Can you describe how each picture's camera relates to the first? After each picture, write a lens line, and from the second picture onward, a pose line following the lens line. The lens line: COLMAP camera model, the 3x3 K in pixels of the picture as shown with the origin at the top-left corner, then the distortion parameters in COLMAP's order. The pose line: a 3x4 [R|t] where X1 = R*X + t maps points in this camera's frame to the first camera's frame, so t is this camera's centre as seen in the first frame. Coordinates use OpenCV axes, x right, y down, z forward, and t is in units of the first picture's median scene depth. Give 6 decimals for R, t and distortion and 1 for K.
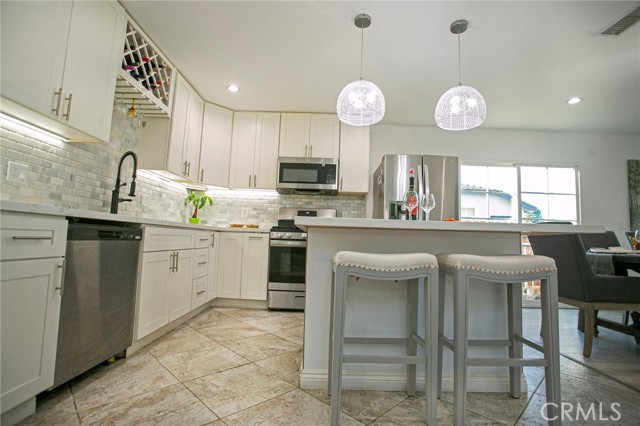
lens RADIAL K [[305.8, 0, 320.0], [0, 305.8, 213.0], [0, 0, 1]] dist [-0.054901, 0.001943]
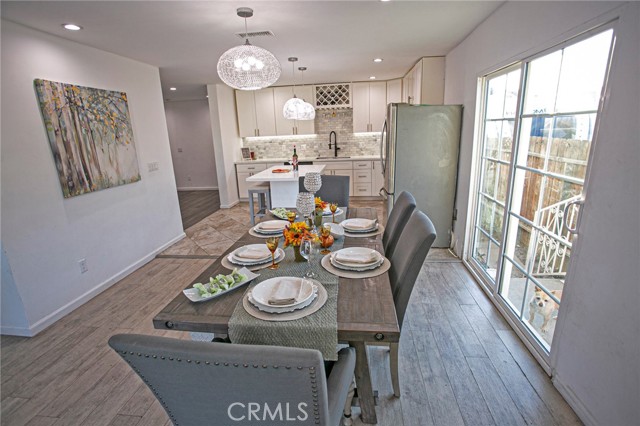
lens RADIAL K [[305.8, 0, 320.0], [0, 305.8, 213.0], [0, 0, 1]] dist [-0.054901, 0.001943]
pose [[-0.115780, 0.228289, -0.966685, 1.390500], [0.116564, 0.969628, 0.215023, -0.063526], [0.986412, -0.087786, -0.138874, 0.776826]]
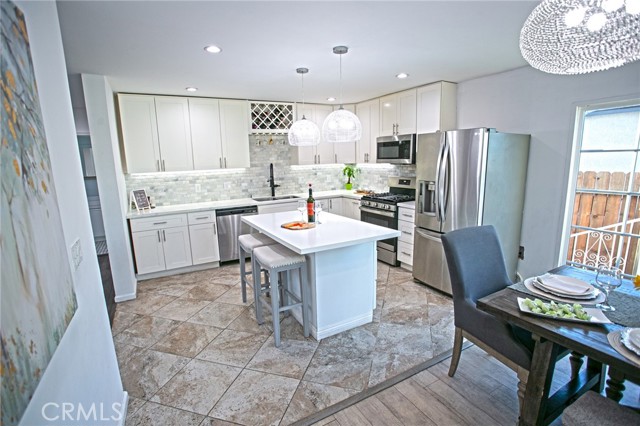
lens RADIAL K [[305.8, 0, 320.0], [0, 305.8, 213.0], [0, 0, 1]] dist [-0.054901, 0.001943]
pose [[0.502553, 0.101950, -0.858514, 0.851051], [0.119410, 0.975320, 0.185721, -0.144314], [0.856260, -0.195850, 0.477976, 0.151365]]
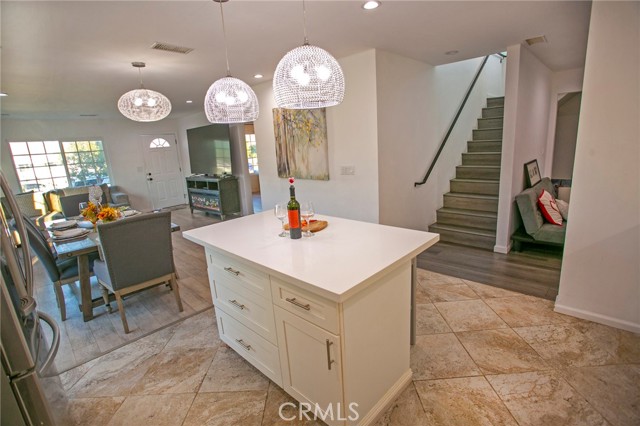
lens RADIAL K [[305.8, 0, 320.0], [0, 305.8, 213.0], [0, 0, 1]] dist [-0.054901, 0.001943]
pose [[-0.726356, -0.143070, 0.672263, -0.254052], [-0.019153, 0.981929, 0.188278, -0.112985], [-0.687051, 0.123881, -0.715971, 0.871921]]
